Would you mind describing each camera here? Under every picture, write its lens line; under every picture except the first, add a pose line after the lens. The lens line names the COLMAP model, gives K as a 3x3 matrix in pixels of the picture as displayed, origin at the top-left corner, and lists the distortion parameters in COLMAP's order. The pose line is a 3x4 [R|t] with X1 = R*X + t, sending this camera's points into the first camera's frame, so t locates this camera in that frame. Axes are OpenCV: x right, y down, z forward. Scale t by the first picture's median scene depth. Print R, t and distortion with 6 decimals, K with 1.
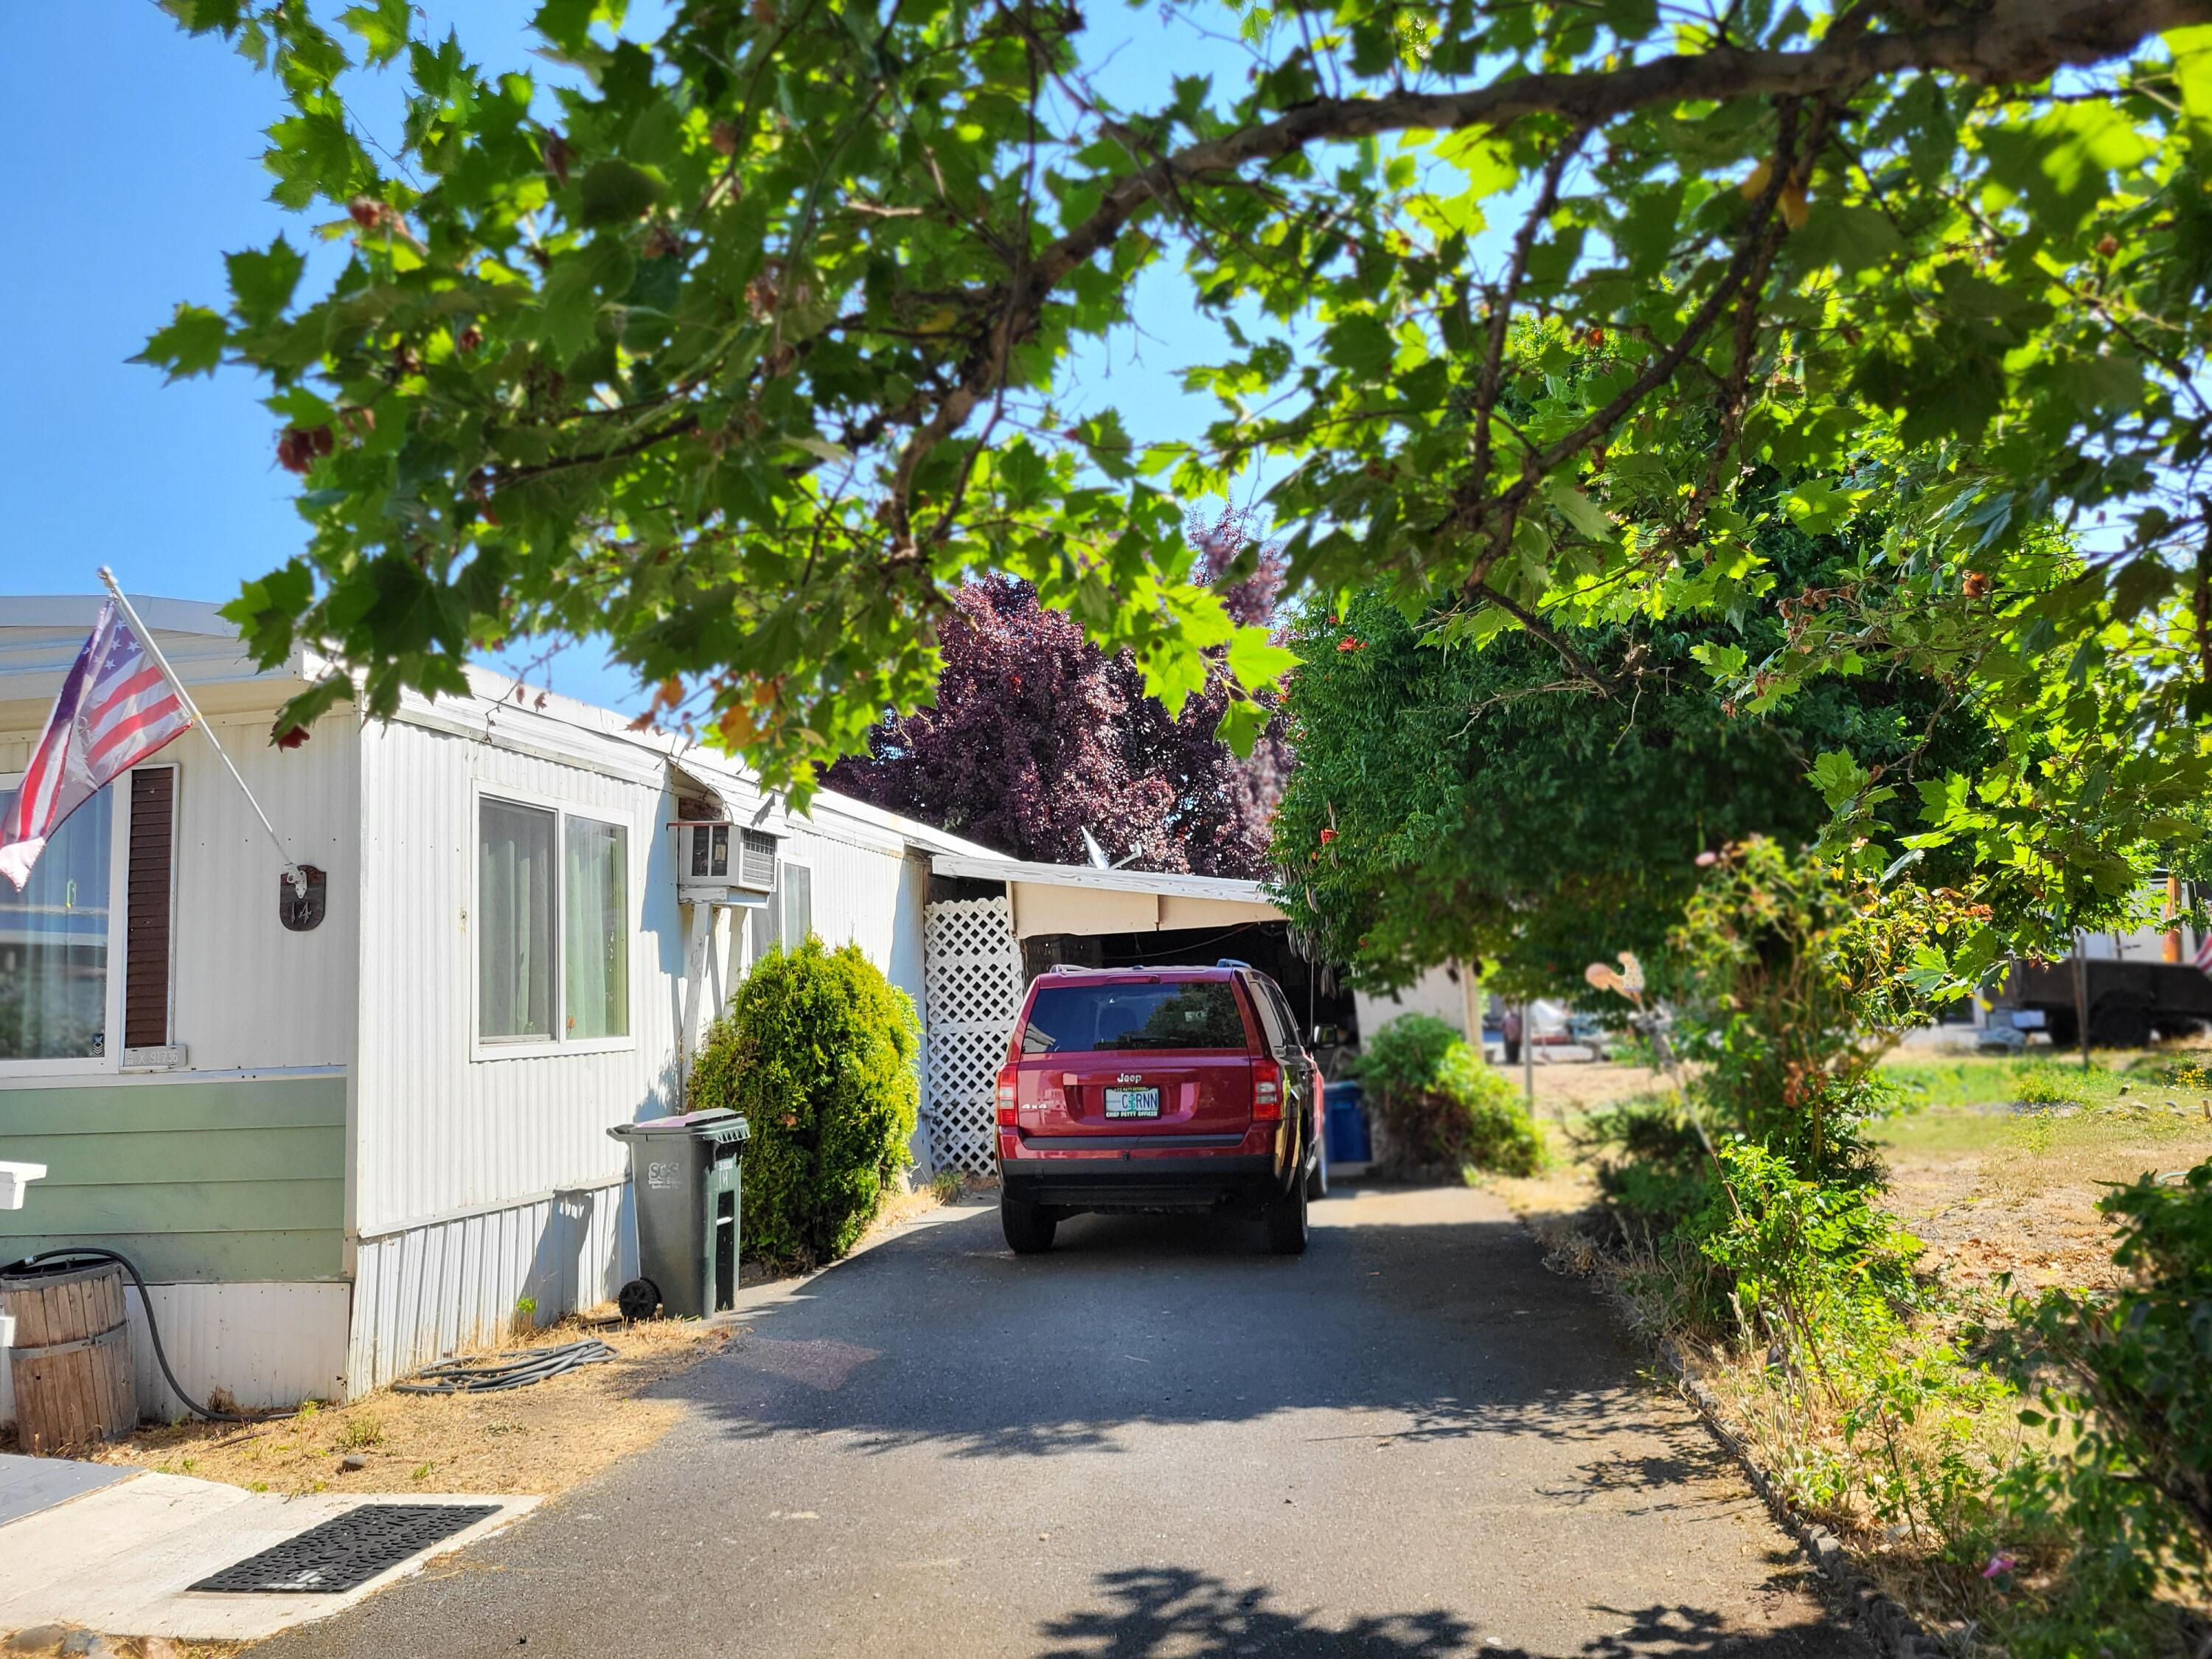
lens RADIAL K [[1680.0, 0, 1098.8], [0, 1680.0, 795.9], [0, 0, 1]] dist [0.028157, -0.036482]
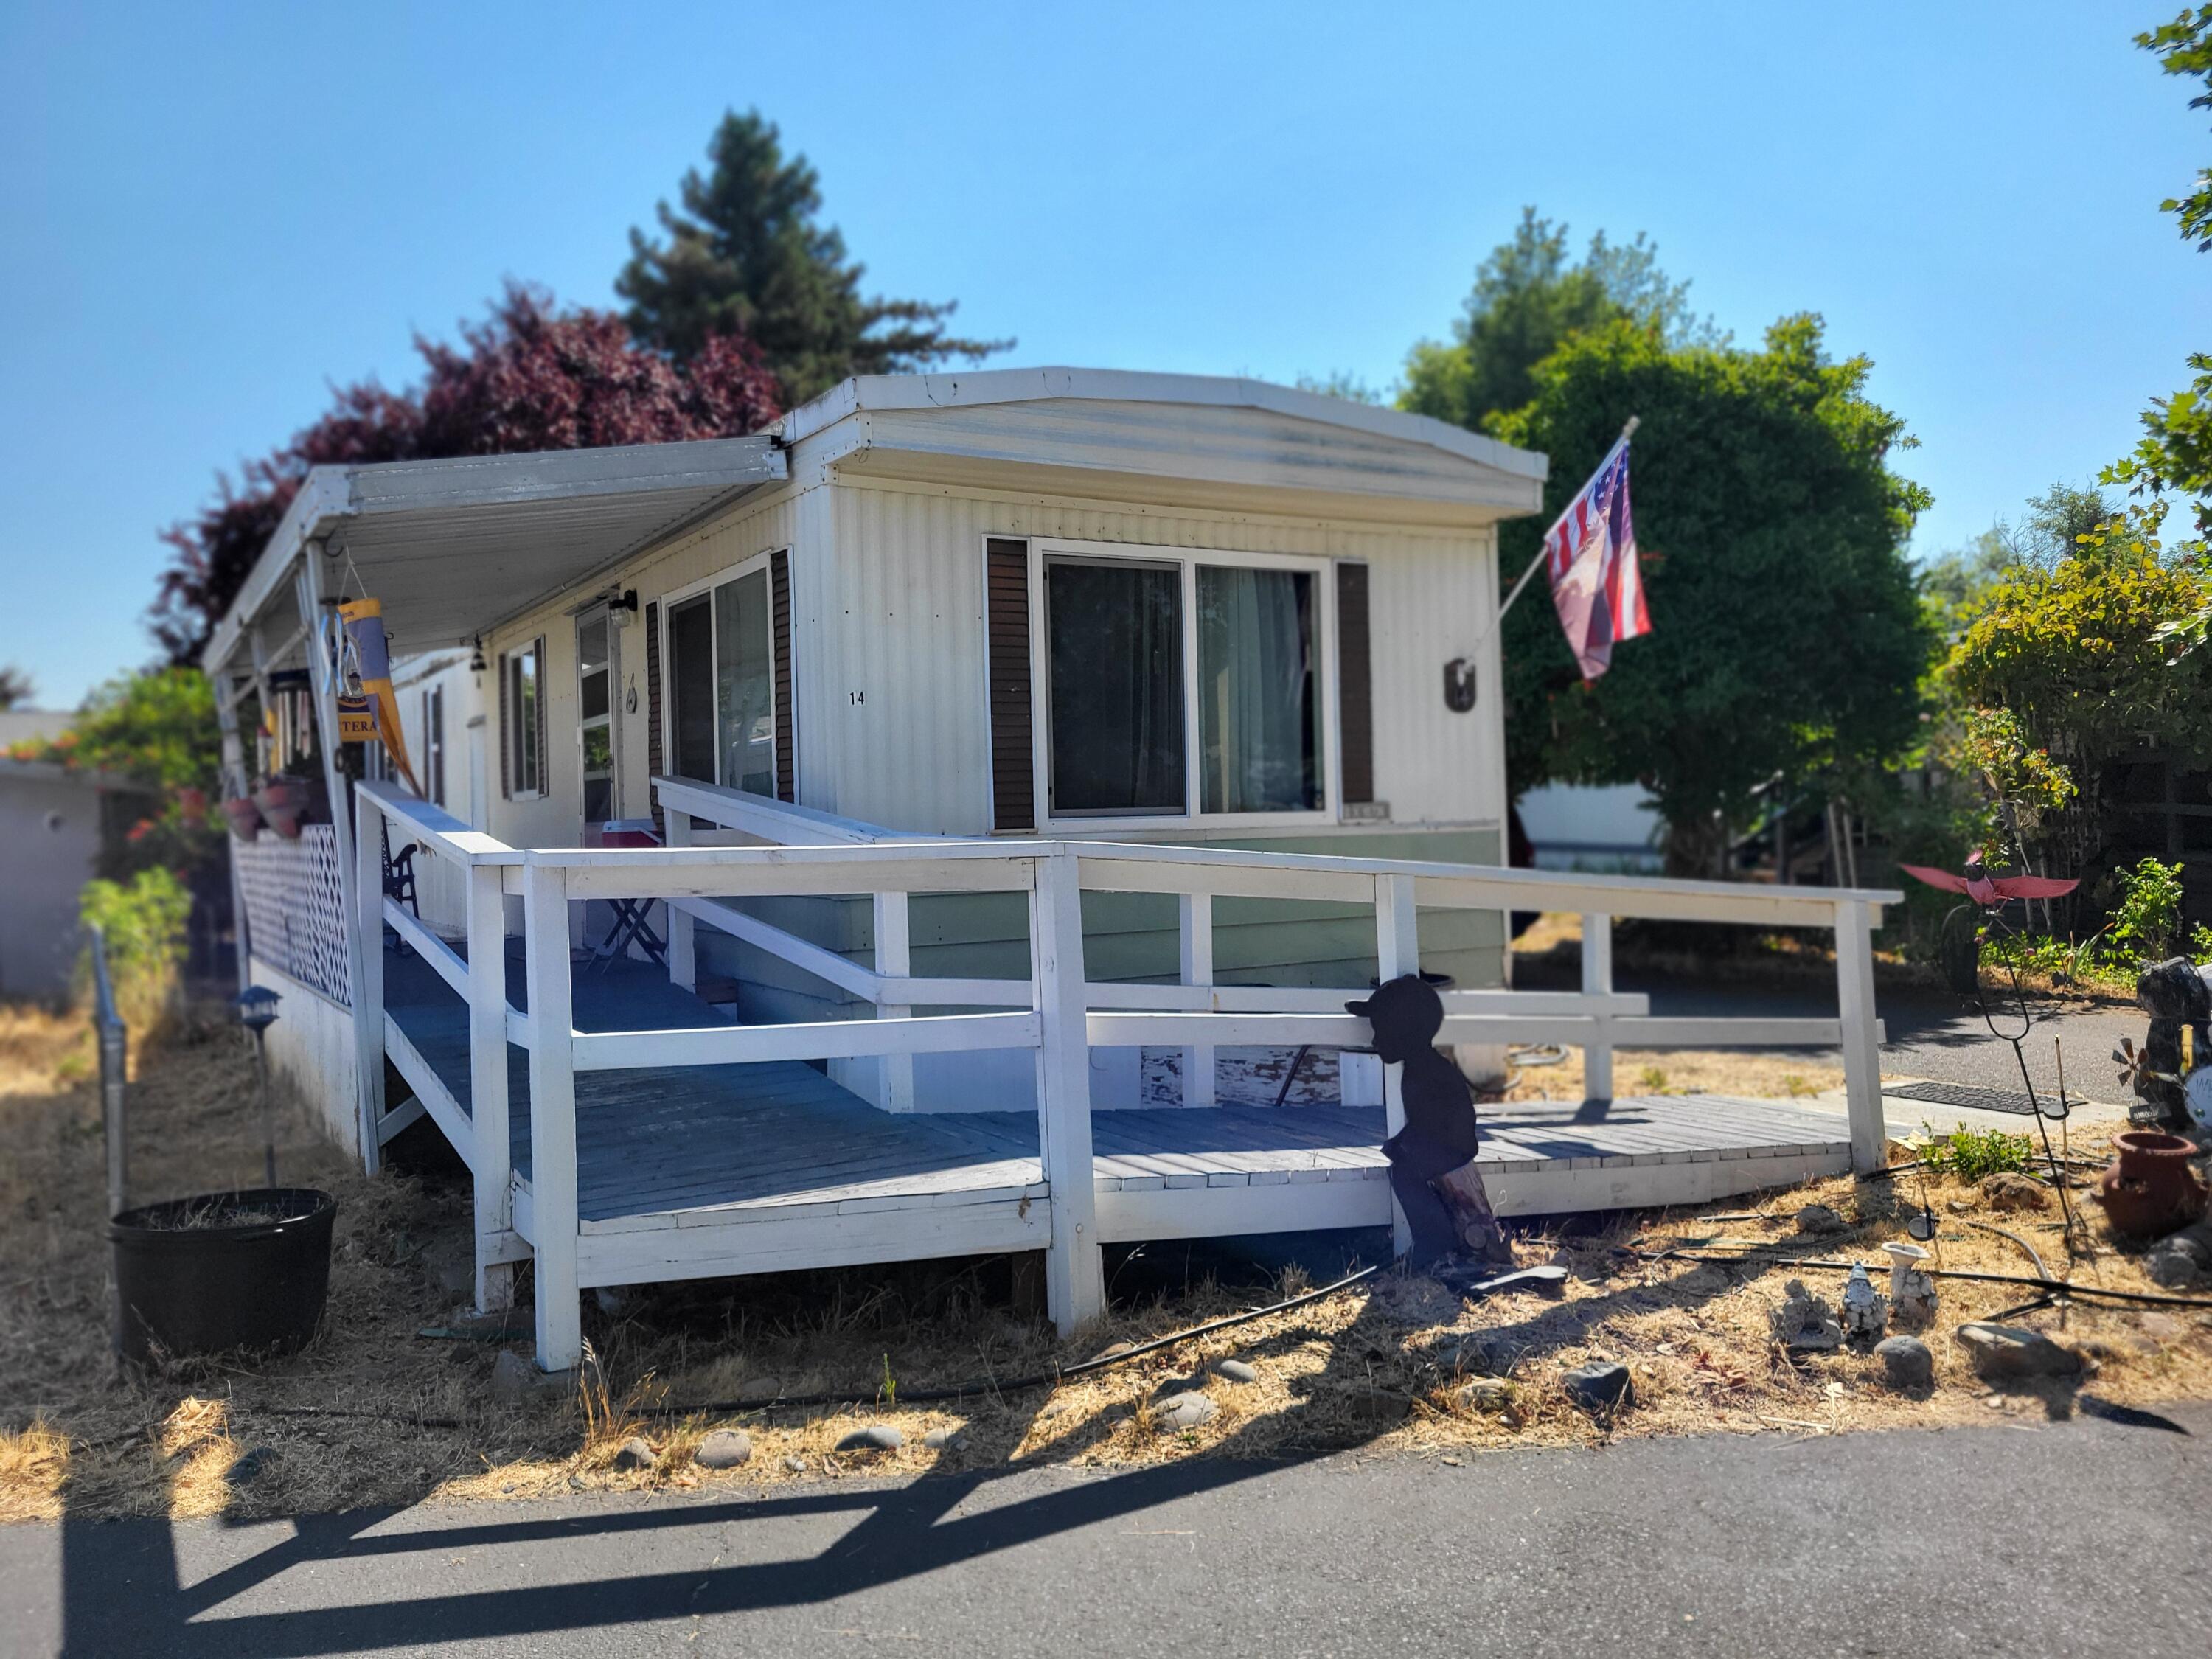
lens RADIAL K [[1690.8, 0, 1079.2], [0, 1690.8, 812.2], [0, 0, 1]] dist [0.033525, -0.044649]
pose [[0.755898, 0.020490, 0.654369, -1.542000], [-0.086686, 0.993842, 0.069016, 0.093695], [-0.648926, -0.108894, 0.753019, 0.245482]]
